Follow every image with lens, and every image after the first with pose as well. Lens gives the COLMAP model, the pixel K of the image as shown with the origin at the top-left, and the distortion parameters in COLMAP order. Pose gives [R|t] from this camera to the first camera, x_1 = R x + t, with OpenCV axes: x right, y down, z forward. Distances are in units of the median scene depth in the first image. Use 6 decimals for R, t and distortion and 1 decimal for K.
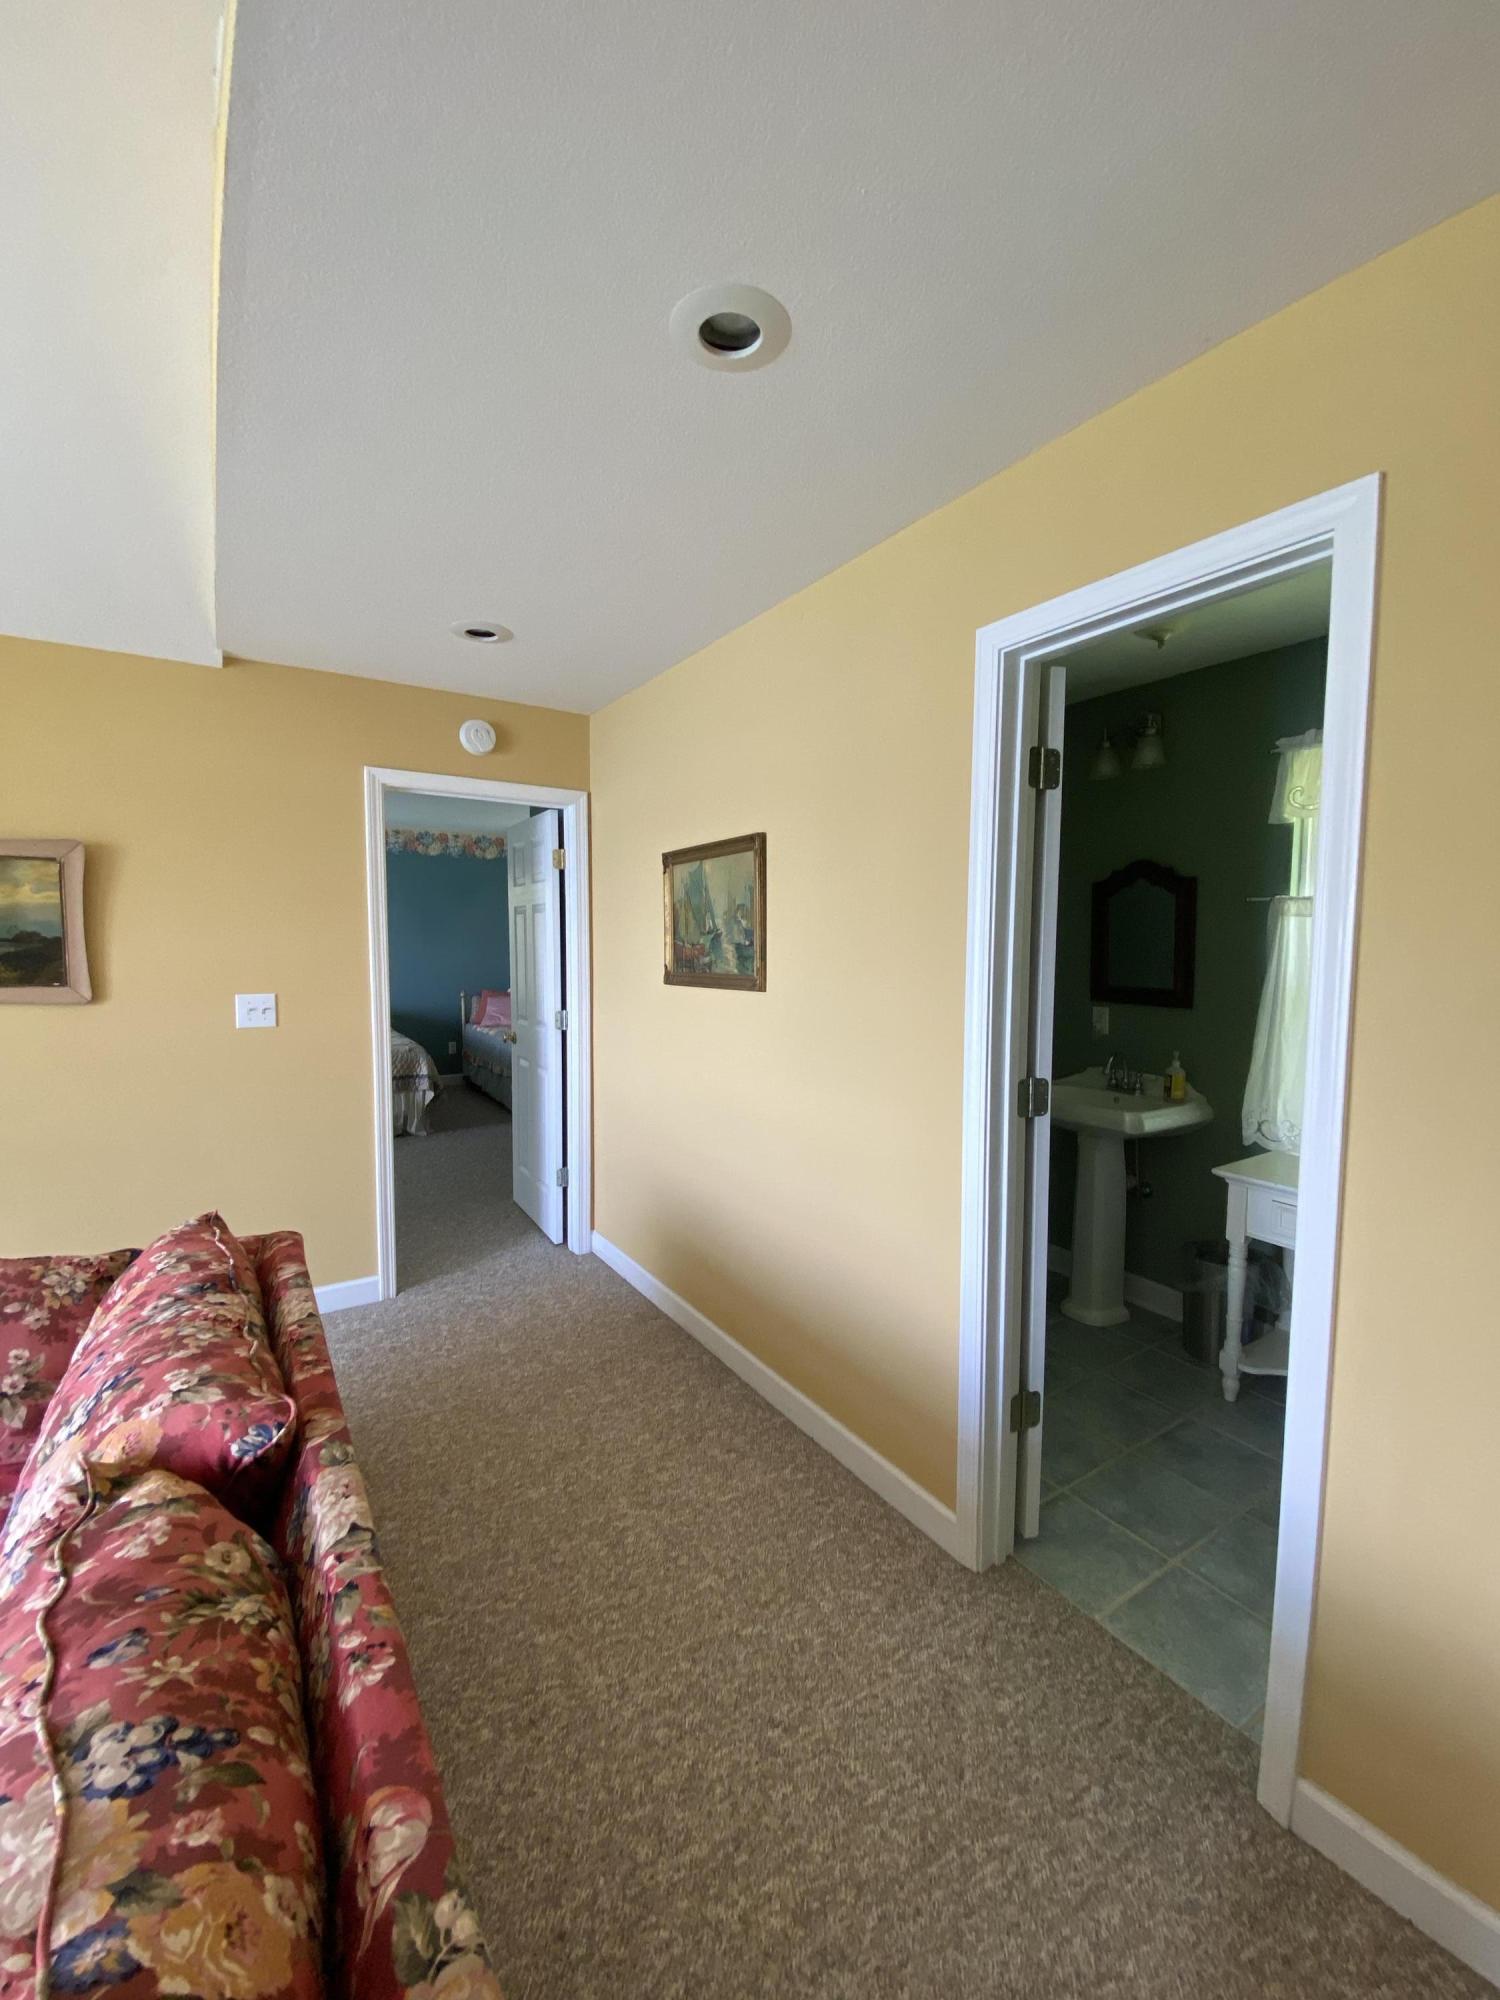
lens RADIAL K [[815.6, 0, 750.0], [0, 815.6, 1000.0], [0, 0, 1]] dist [0.023842, -0.020982]
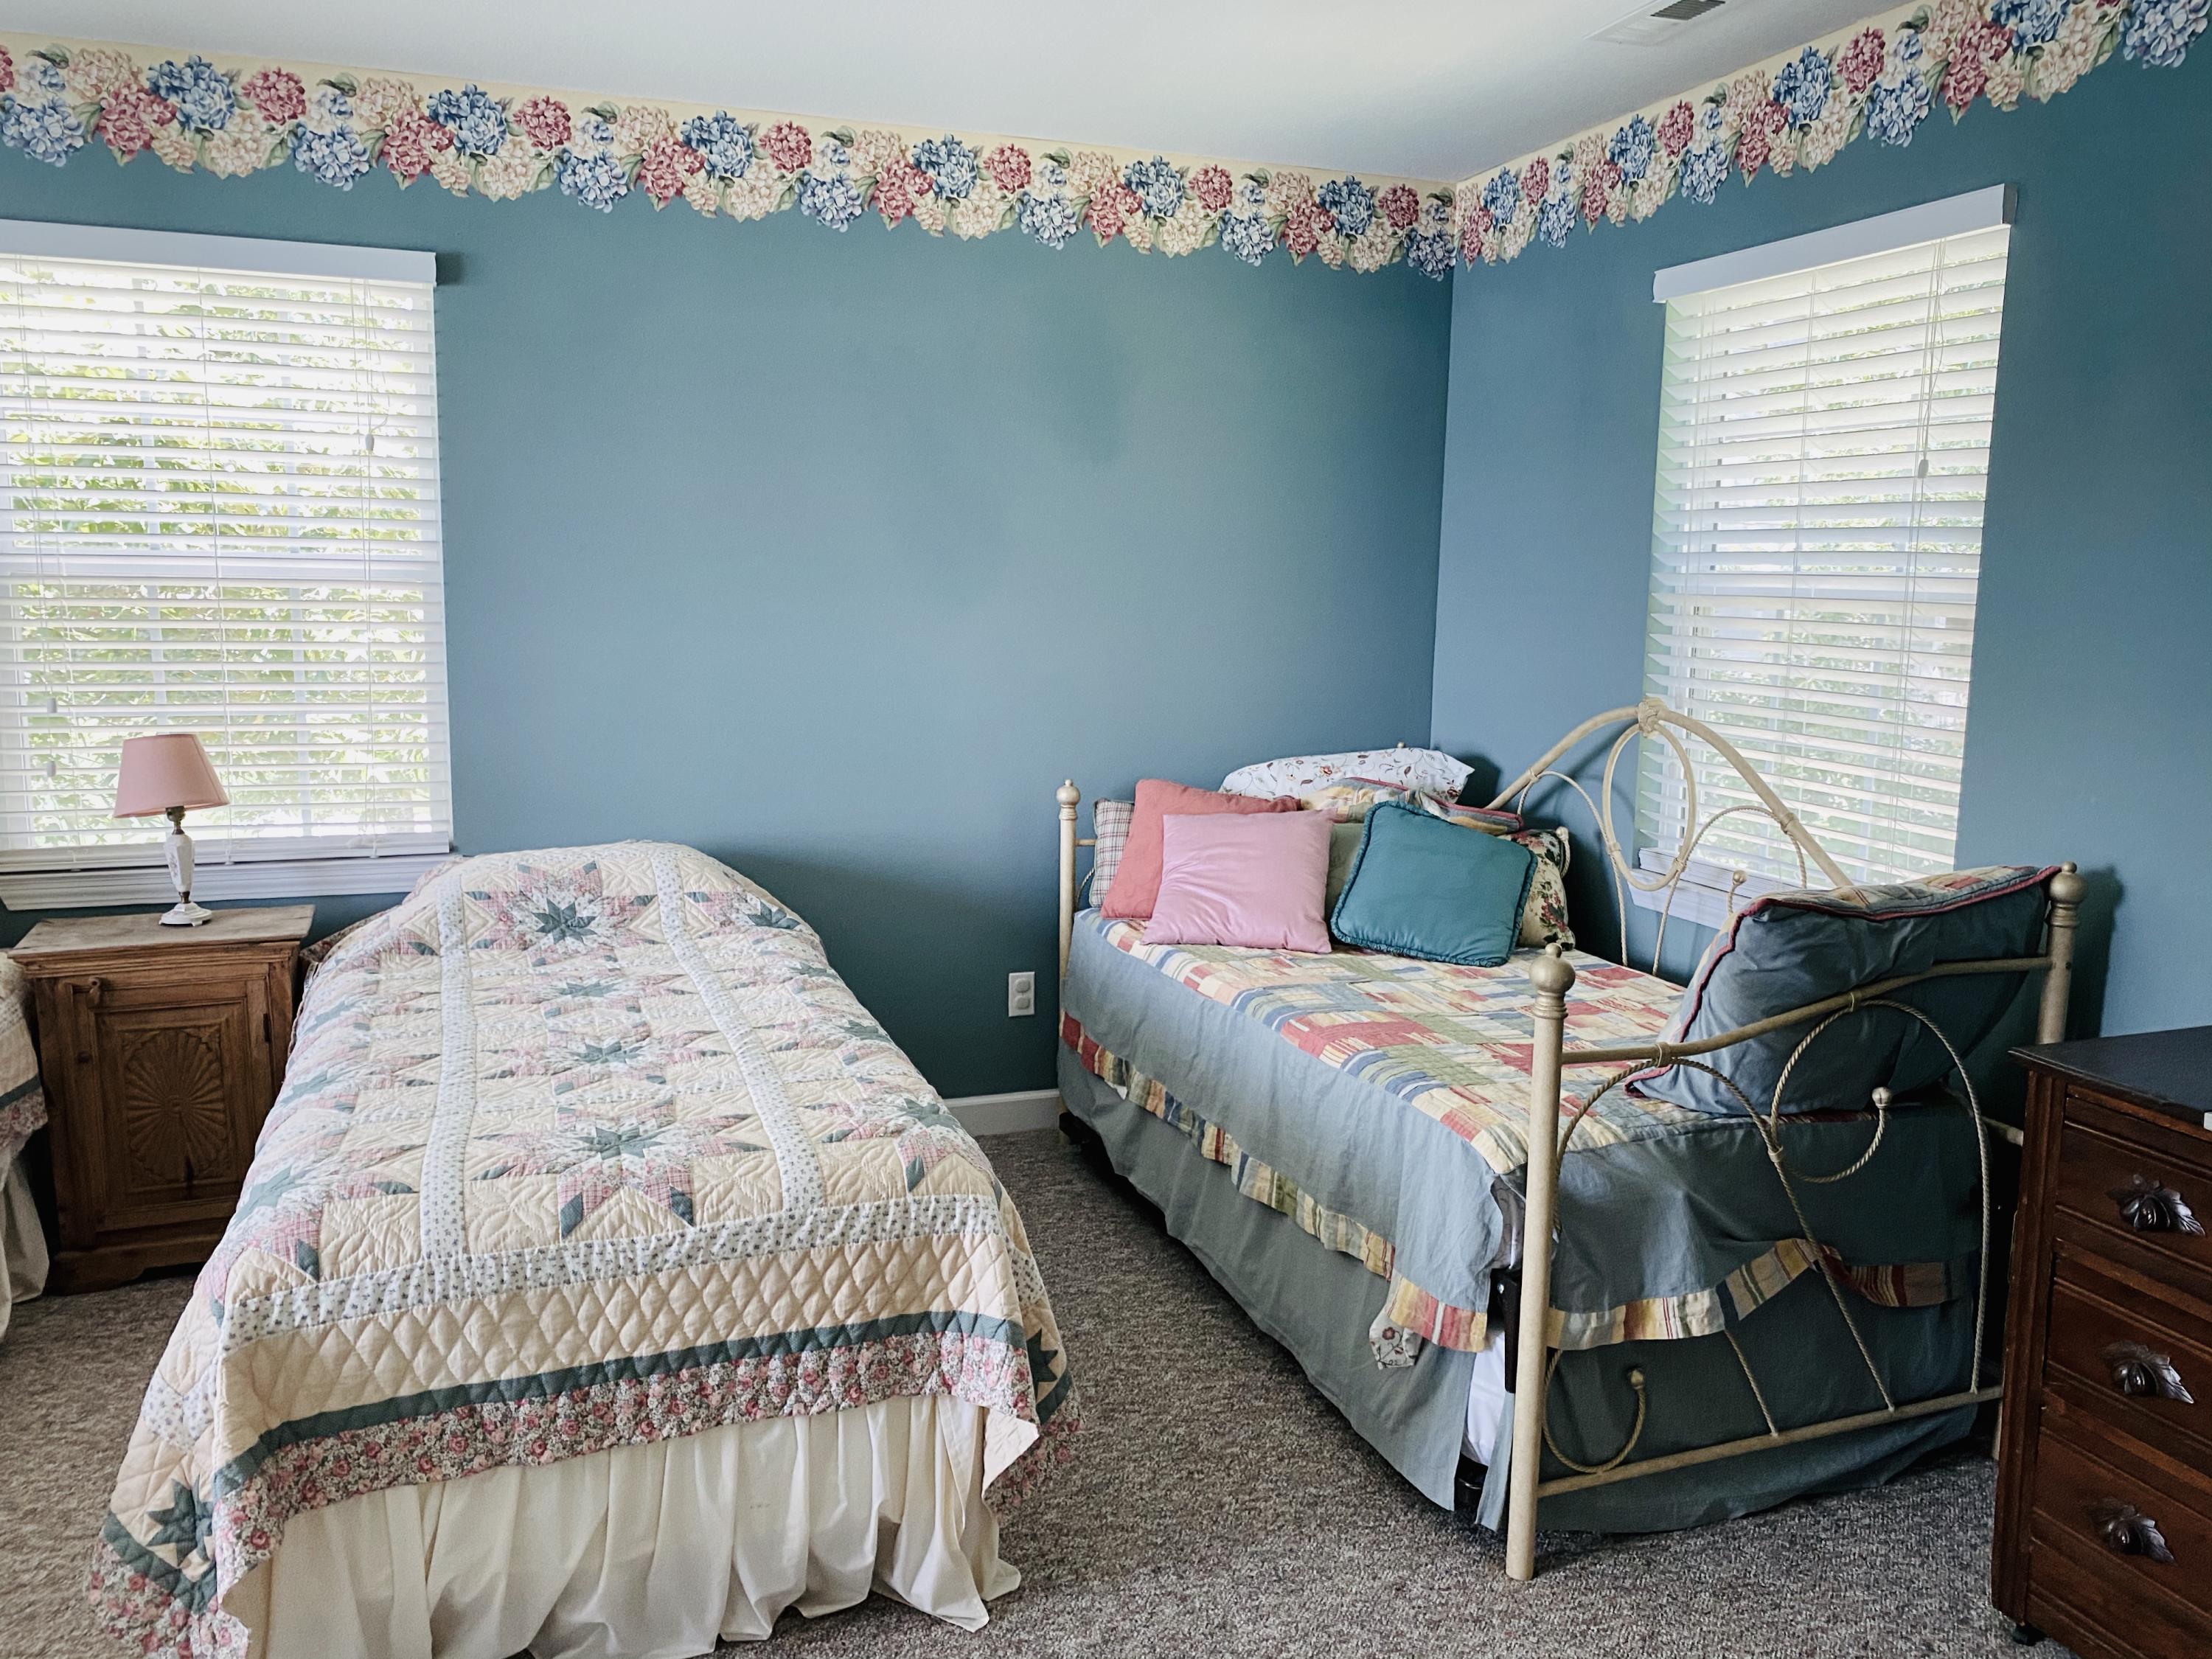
lens RADIAL K [[1700.7, 0, 1113.6], [0, 1700.7, 825.0], [0, 0, 1]] dist [0.031350, -0.023698]
pose [[0.974791, 0.043342, -0.218869, -0.420368], [-0.029117, 0.997273, 0.067809, -0.064036], [0.221211, -0.059727, 0.973395, 0.923870]]
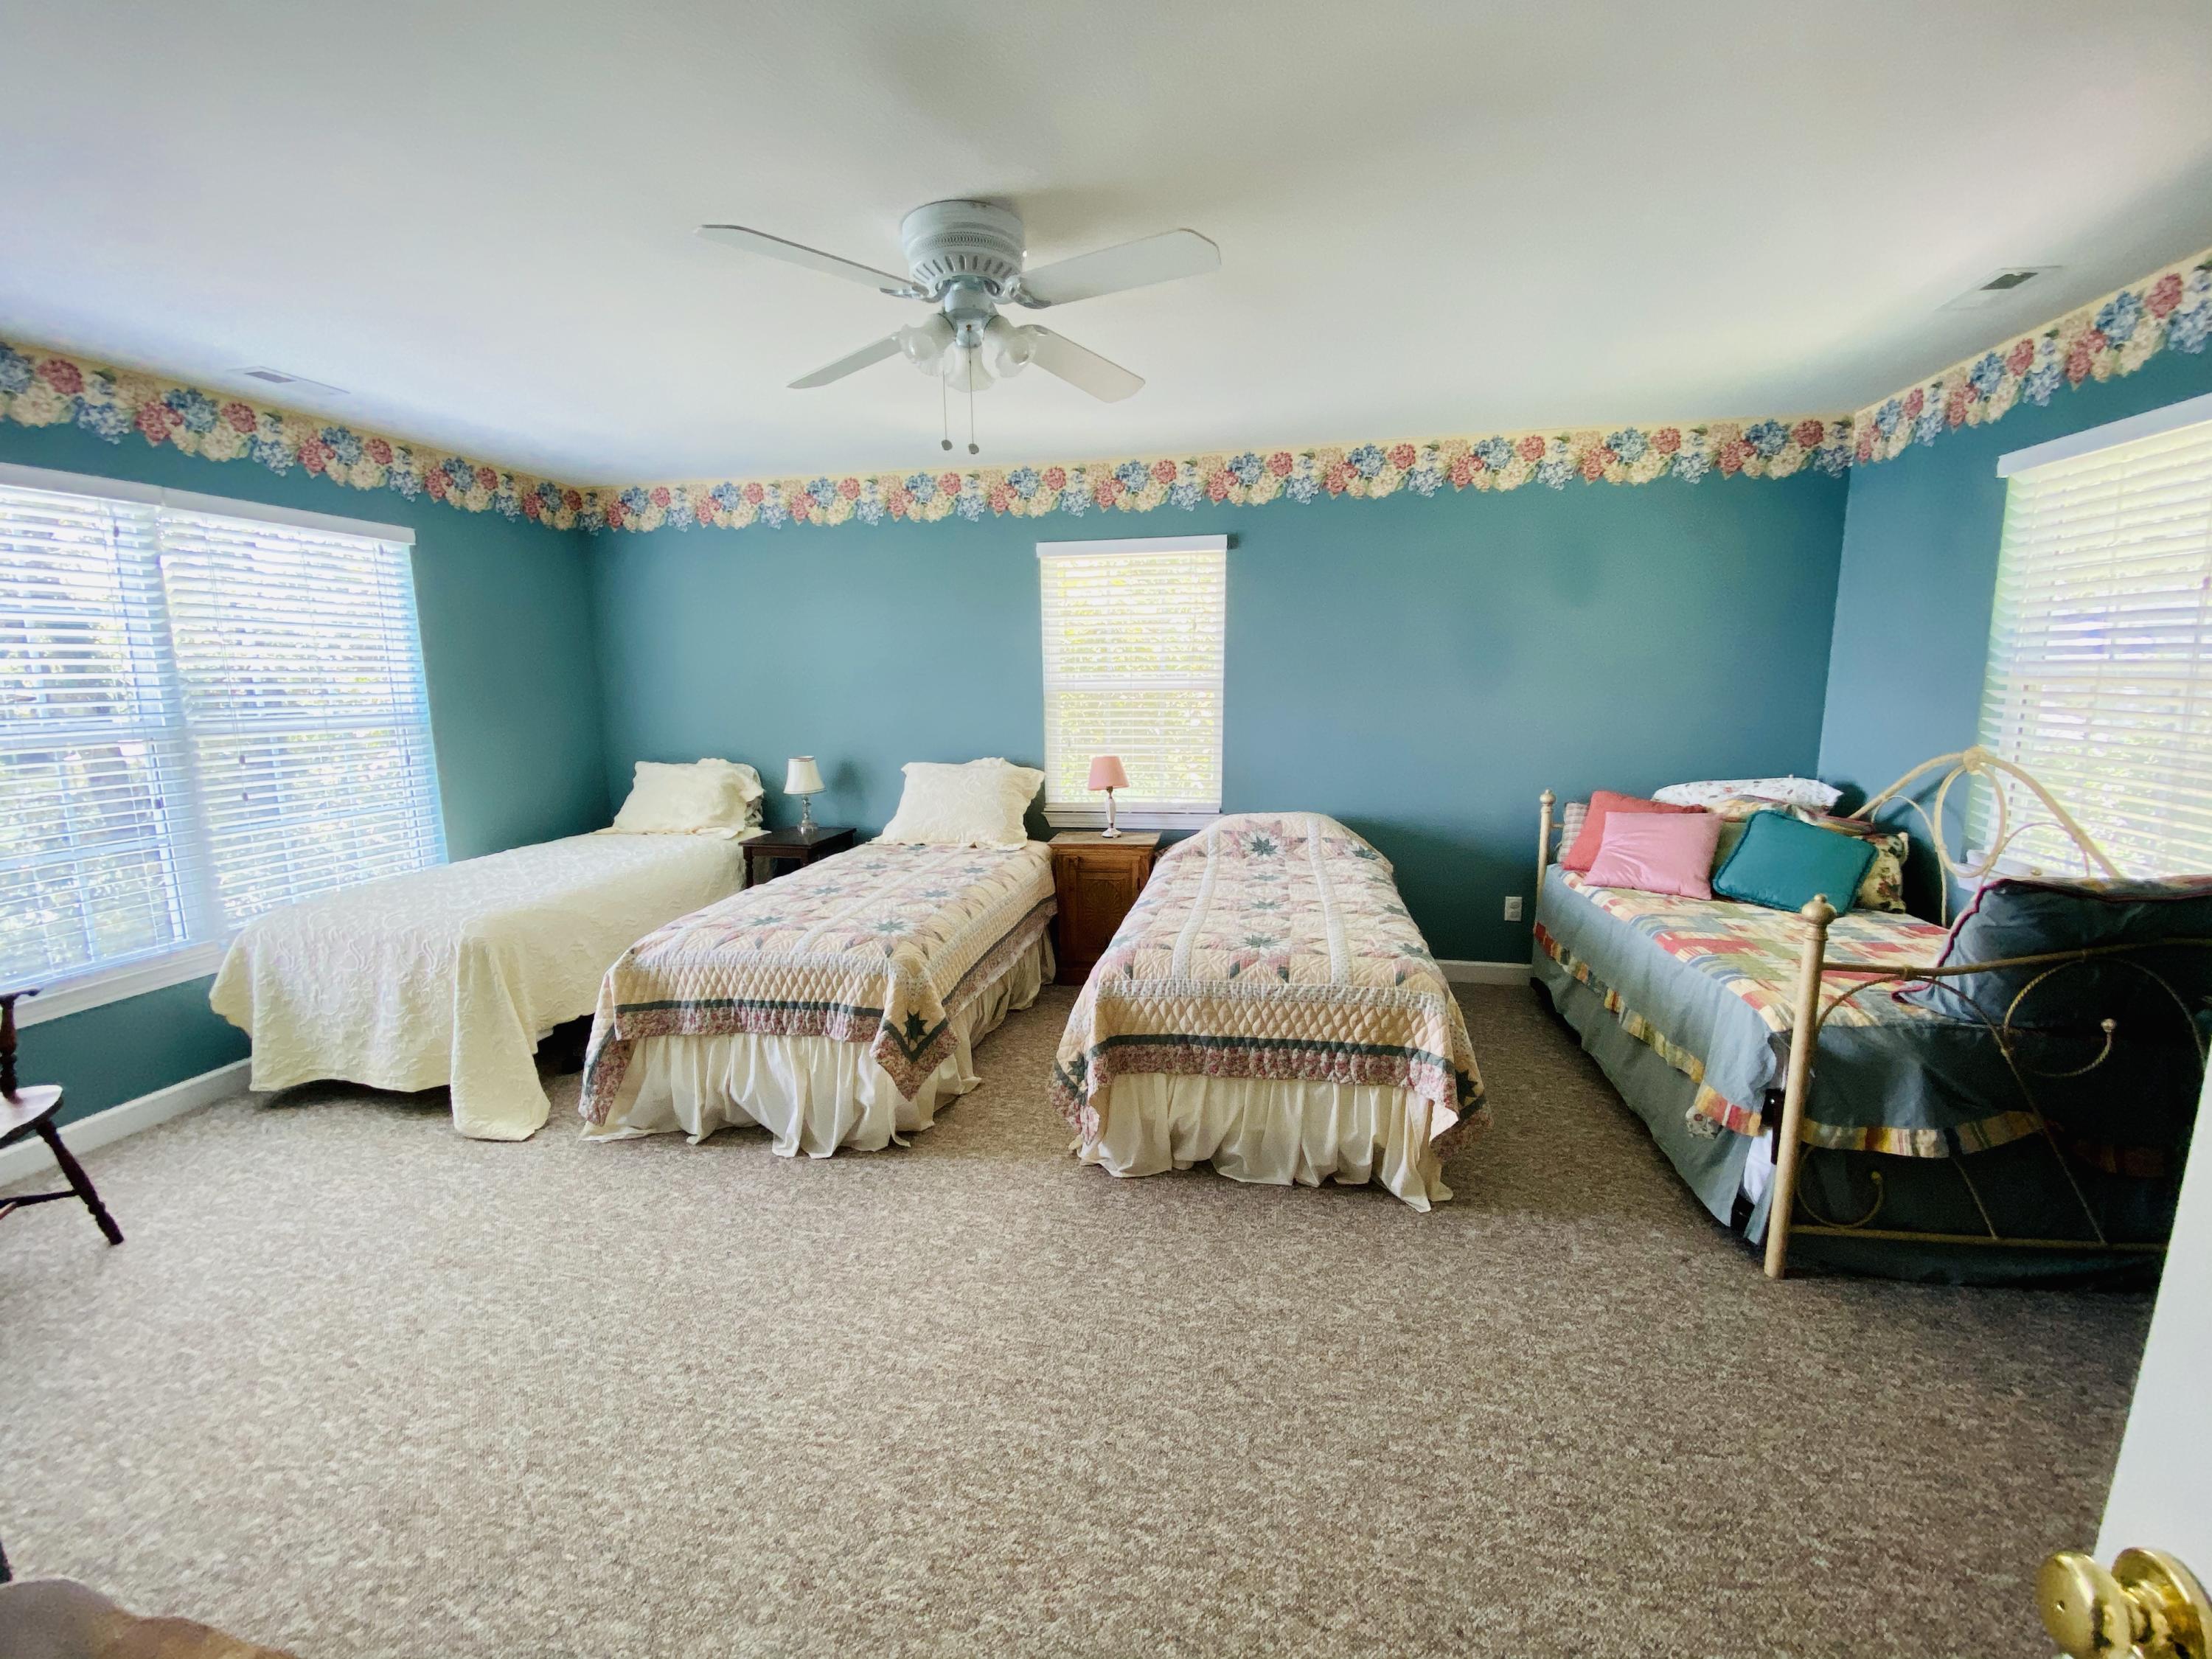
lens RADIAL K [[902.0, 0, 1101.1], [0, 902.0, 827.7], [0, 0, 1]] dist [0.023842, -0.020982]
pose [[0.718629, 0.098881, -0.688328, -0.345395], [-0.040454, 0.994107, 0.100573, -0.059222], [0.694216, -0.044429, 0.718394, 0.888996]]
